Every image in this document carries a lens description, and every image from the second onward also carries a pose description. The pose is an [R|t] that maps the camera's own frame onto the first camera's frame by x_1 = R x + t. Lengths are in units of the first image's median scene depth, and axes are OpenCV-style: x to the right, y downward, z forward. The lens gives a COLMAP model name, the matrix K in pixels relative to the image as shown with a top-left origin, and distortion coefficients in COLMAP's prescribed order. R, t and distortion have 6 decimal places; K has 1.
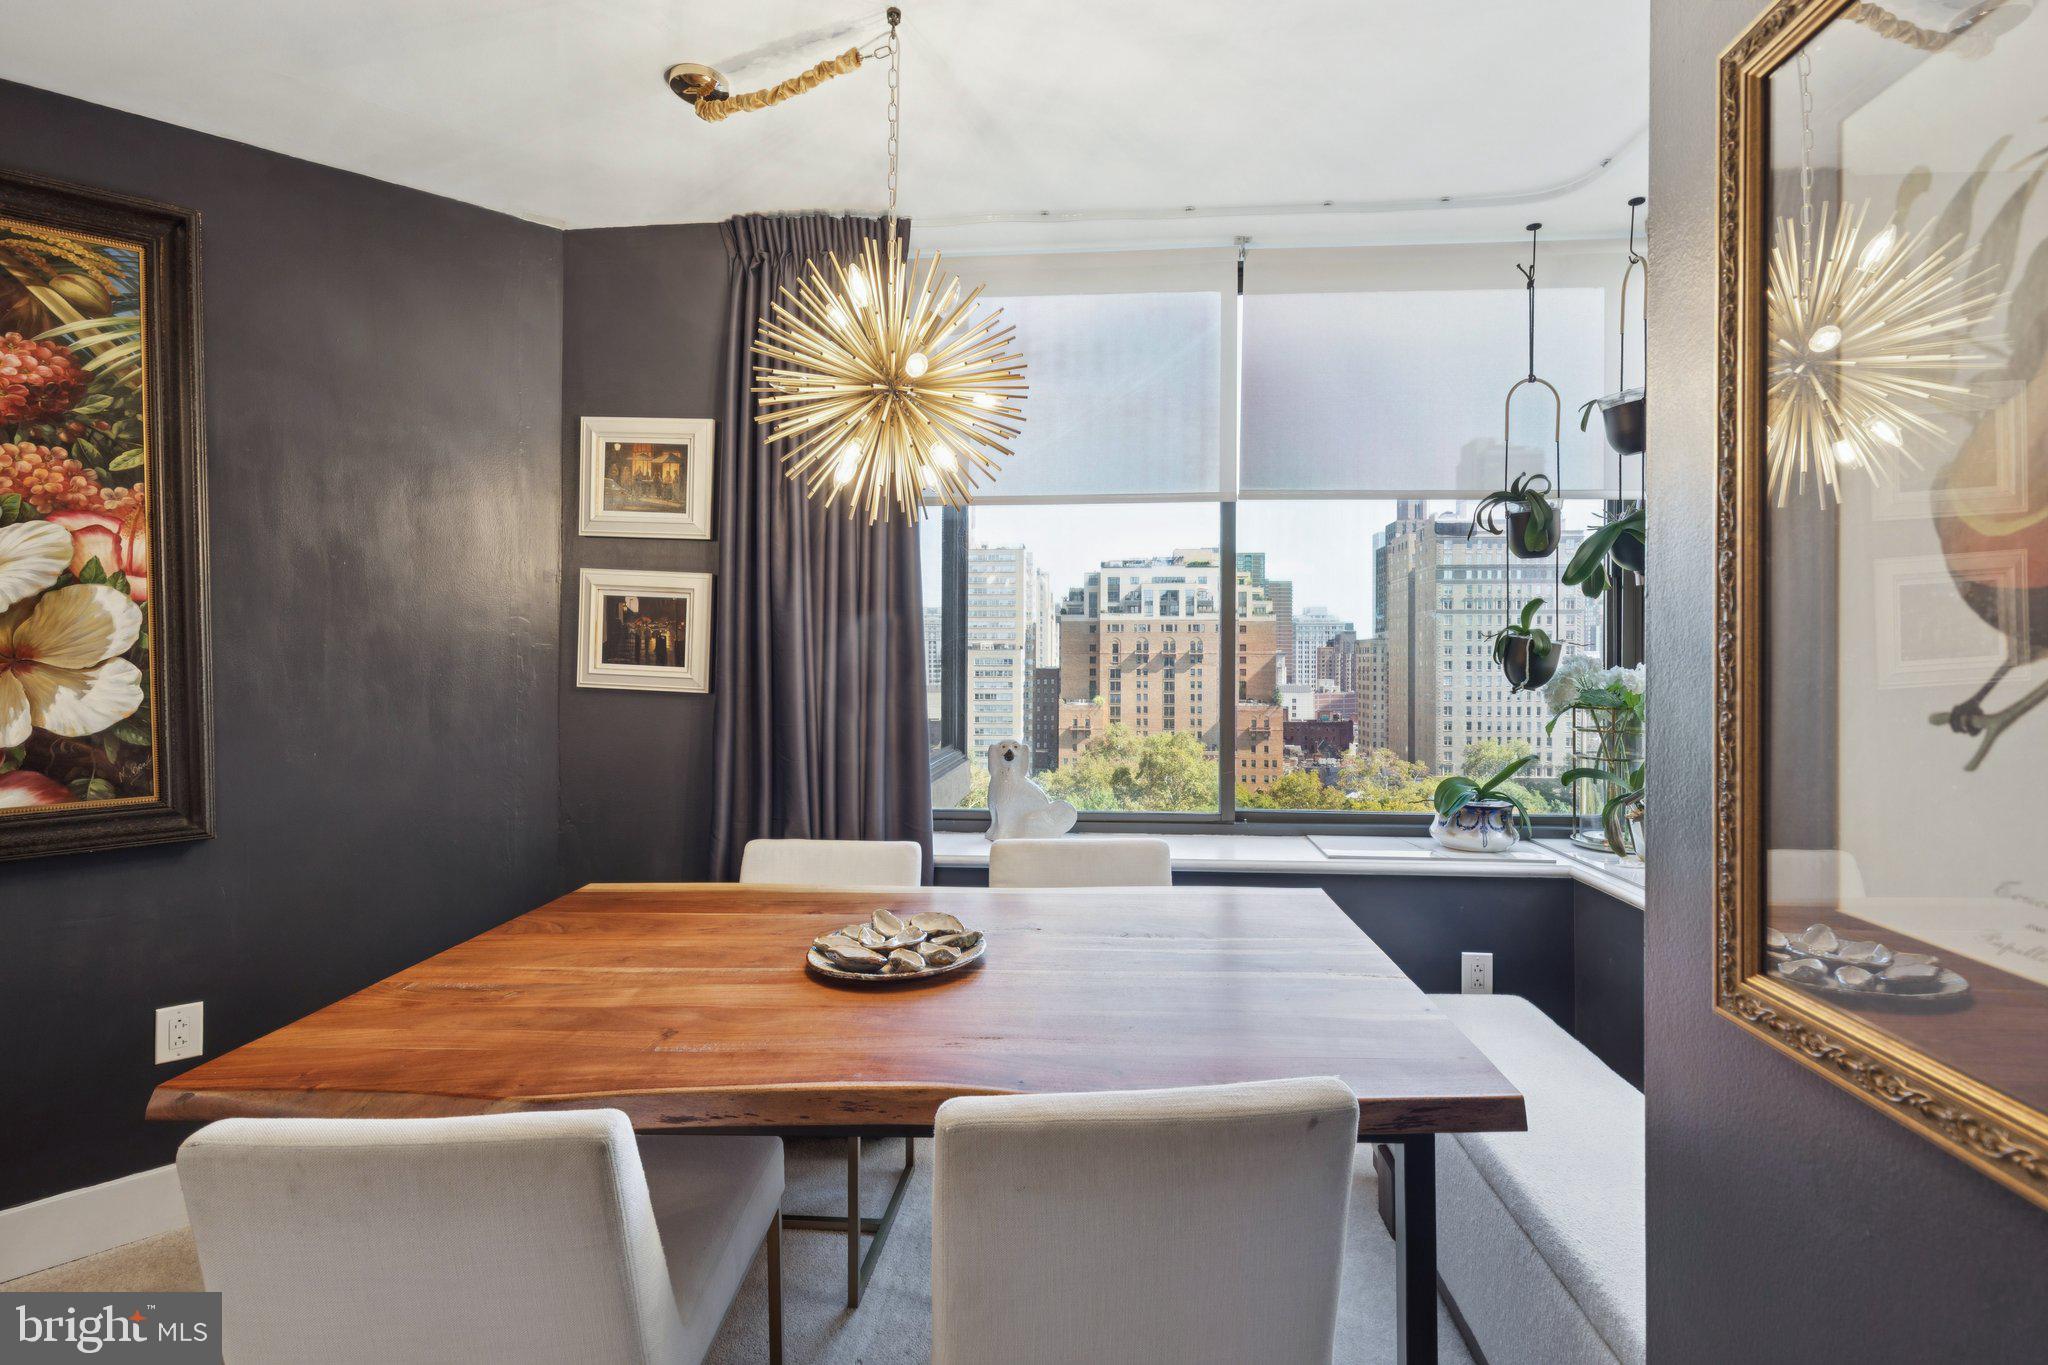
lens RADIAL K [[933.3, 0, 1030.8], [0, 933.3, 662.6], [0, 0, 1]] dist [0.010014, -0.001466]
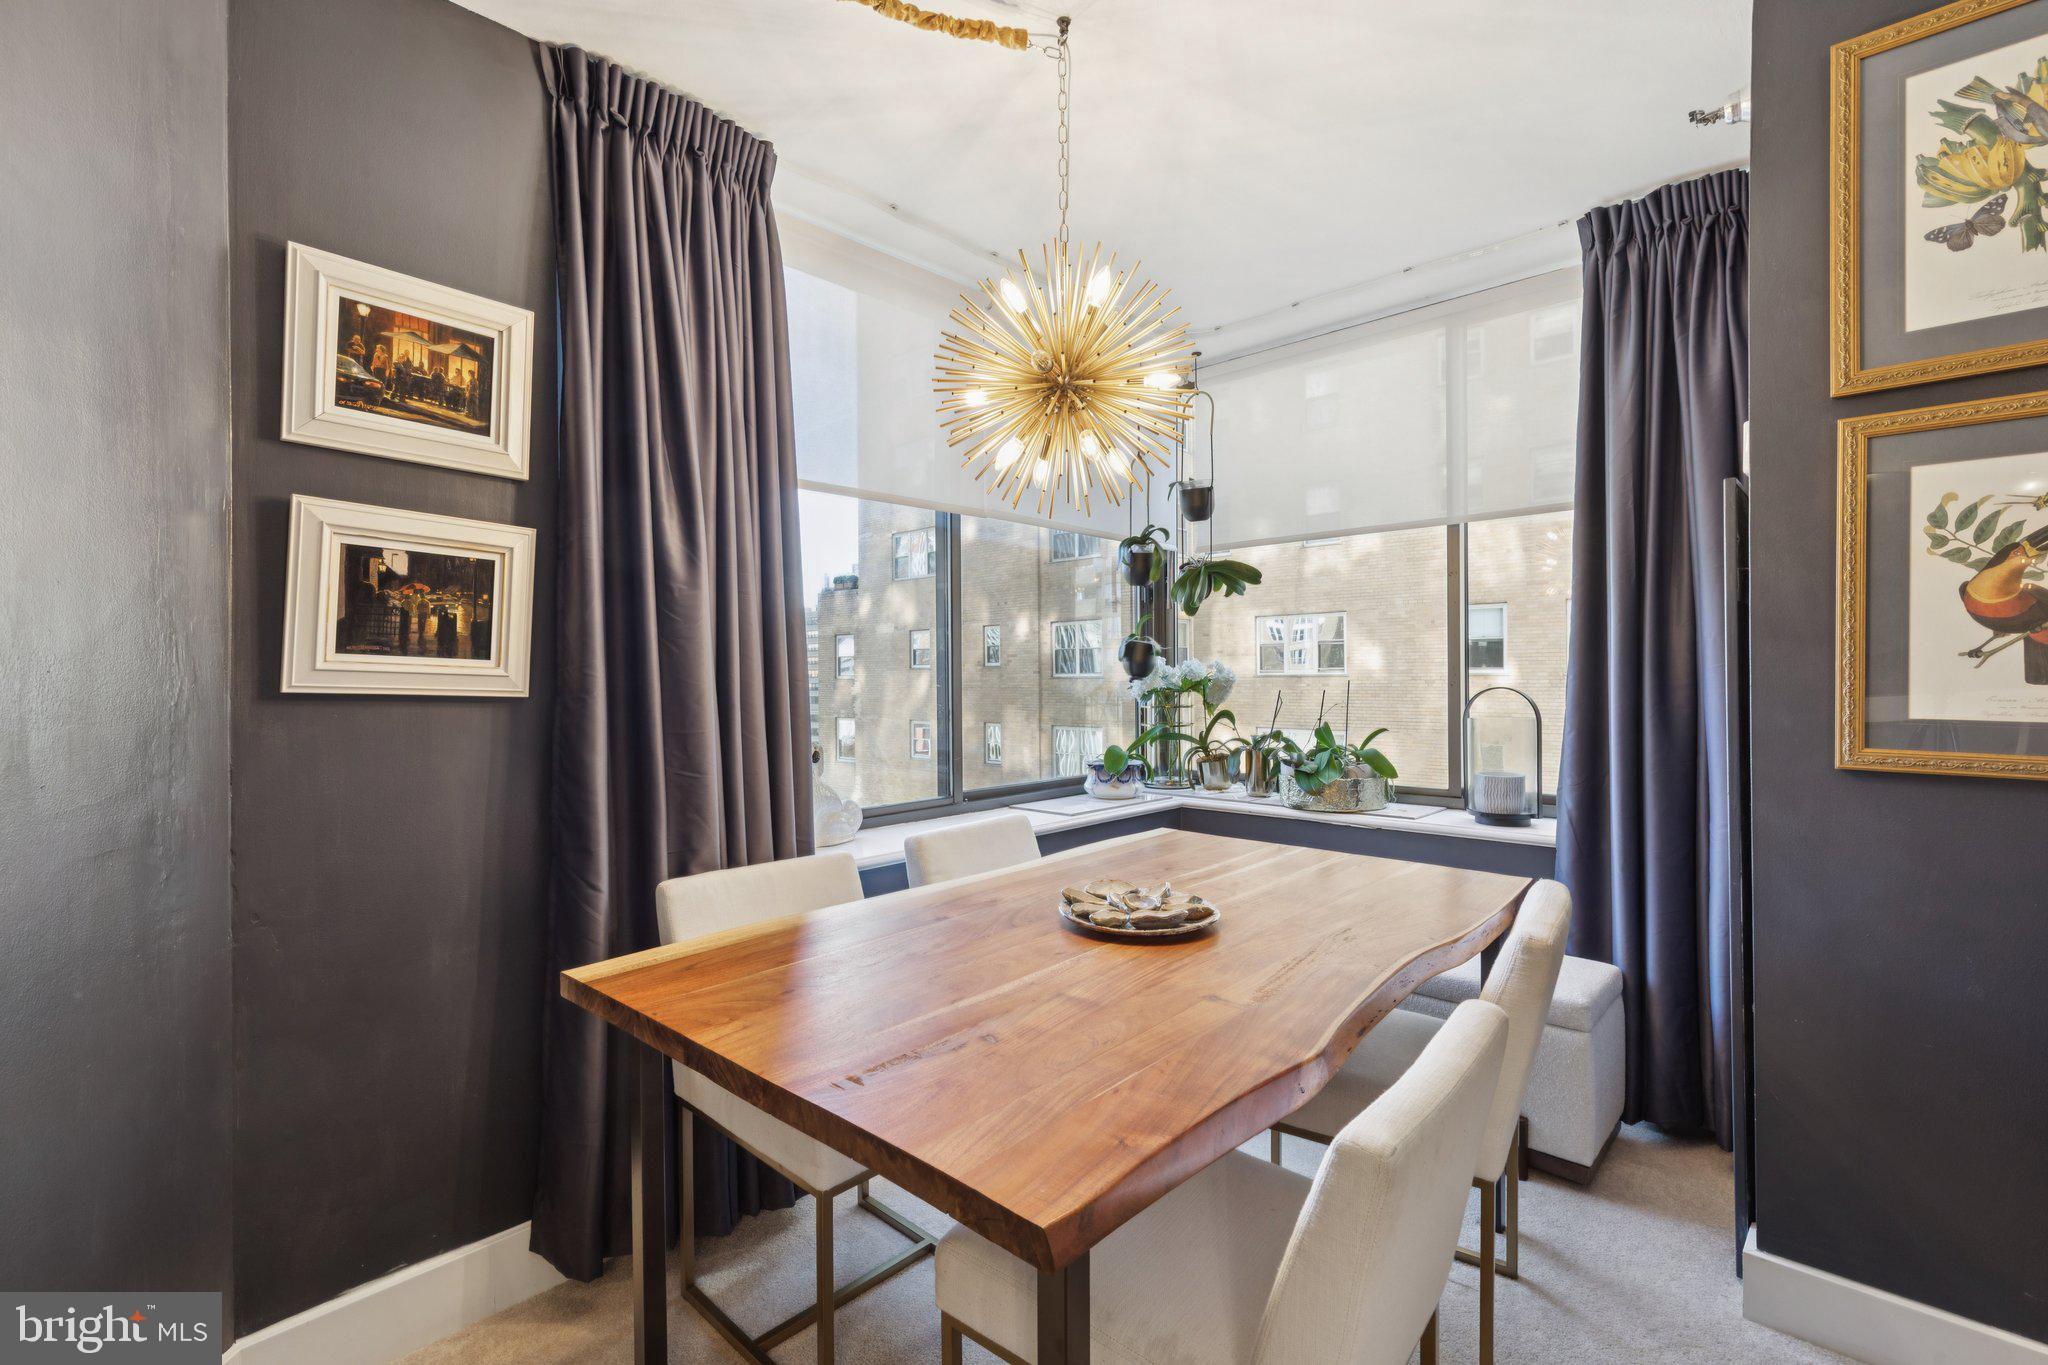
lens RADIAL K [[933.3, 0, 1026.5], [0, 933.3, 672.2], [0, 0, 1]] dist [0.010014, -0.001466]
pose [[0.627559, -0.005305, 0.778551, -0.657584], [0.007806, 0.999969, 0.000521, 0.016628], [-0.778530, 0.005750, 0.627581, 0.258314]]
